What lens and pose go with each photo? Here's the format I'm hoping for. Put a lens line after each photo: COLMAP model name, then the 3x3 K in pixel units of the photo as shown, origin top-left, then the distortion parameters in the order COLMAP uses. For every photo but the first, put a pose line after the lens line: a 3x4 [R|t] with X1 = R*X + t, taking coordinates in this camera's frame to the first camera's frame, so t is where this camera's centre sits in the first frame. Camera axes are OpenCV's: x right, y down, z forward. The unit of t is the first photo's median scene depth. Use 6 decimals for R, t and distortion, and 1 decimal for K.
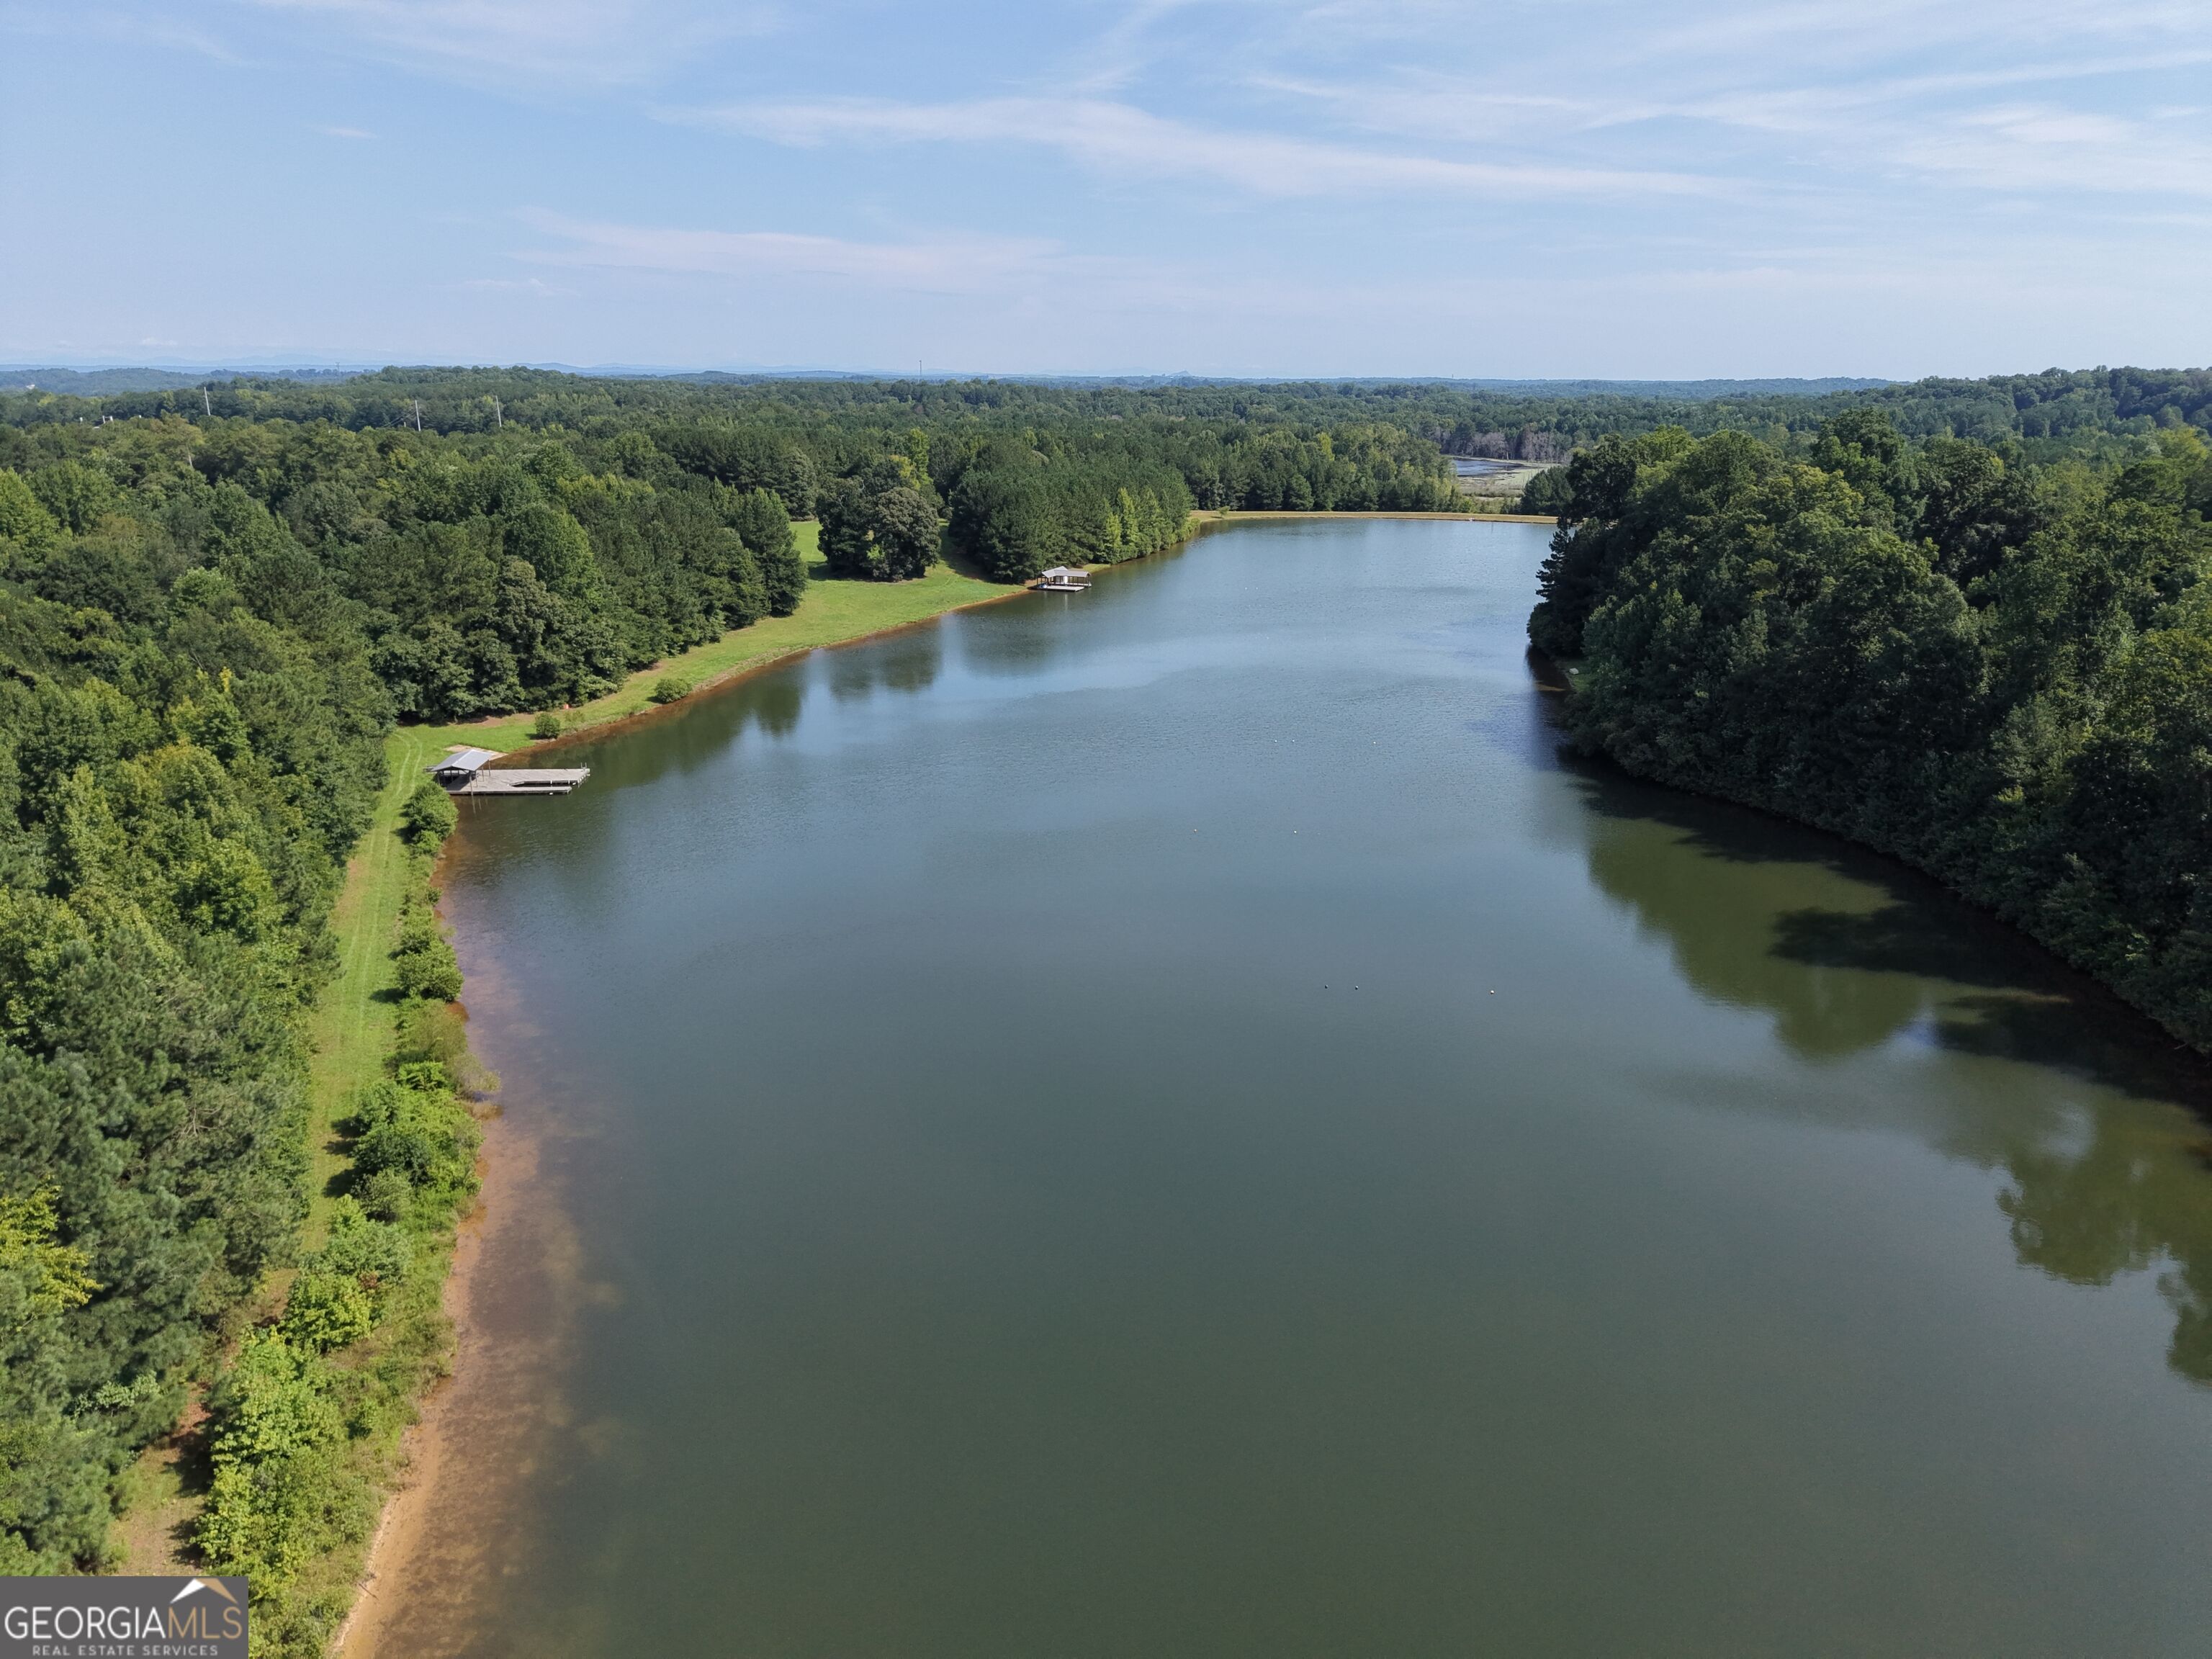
lens RADIAL K [[1536.8, 0, 1102.1], [0, 1536.8, 834.9], [0, 0, 1]] dist [0.010951, -0.008385]
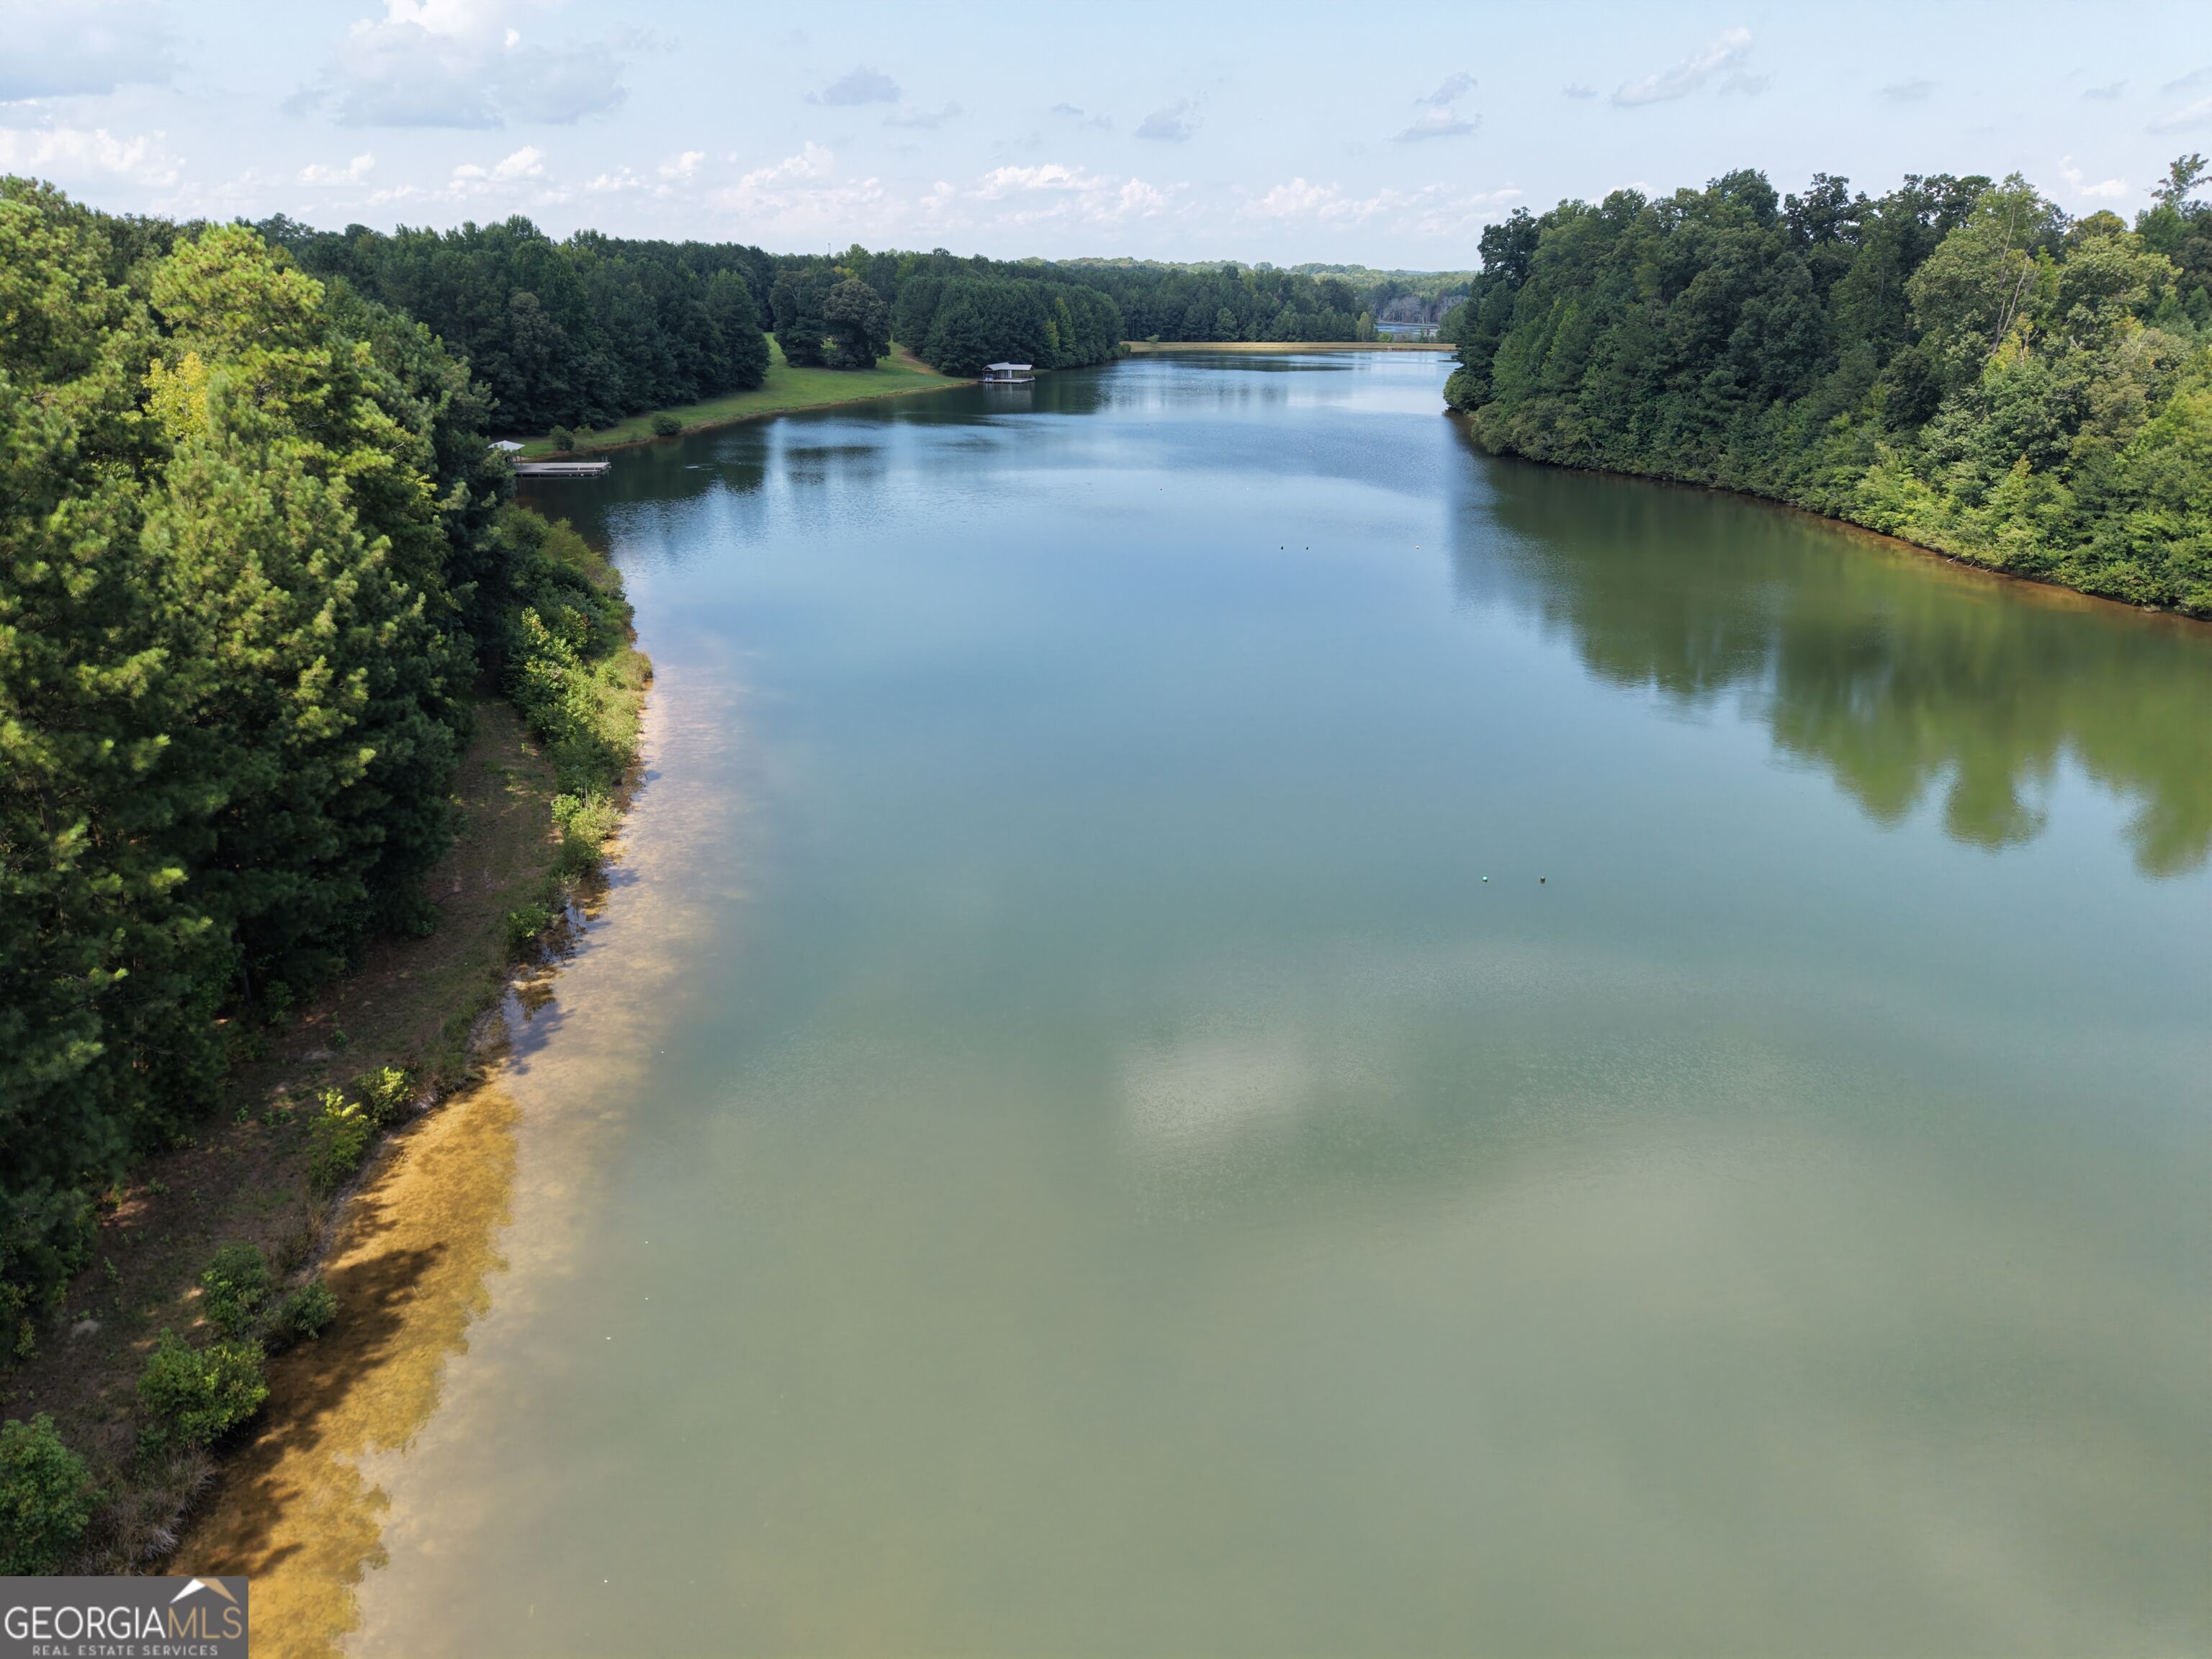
lens RADIAL K [[1536.8, 0, 1097.4], [0, 1536.8, 846.0], [0, 0, 1]] dist [0.010951, -0.008385]
pose [[0.998657, -0.017410, 0.048798, -0.034048], [0.013979, 0.997463, 0.069795, 0.134842], [-0.049889, -0.069019, 0.996367, -0.120788]]
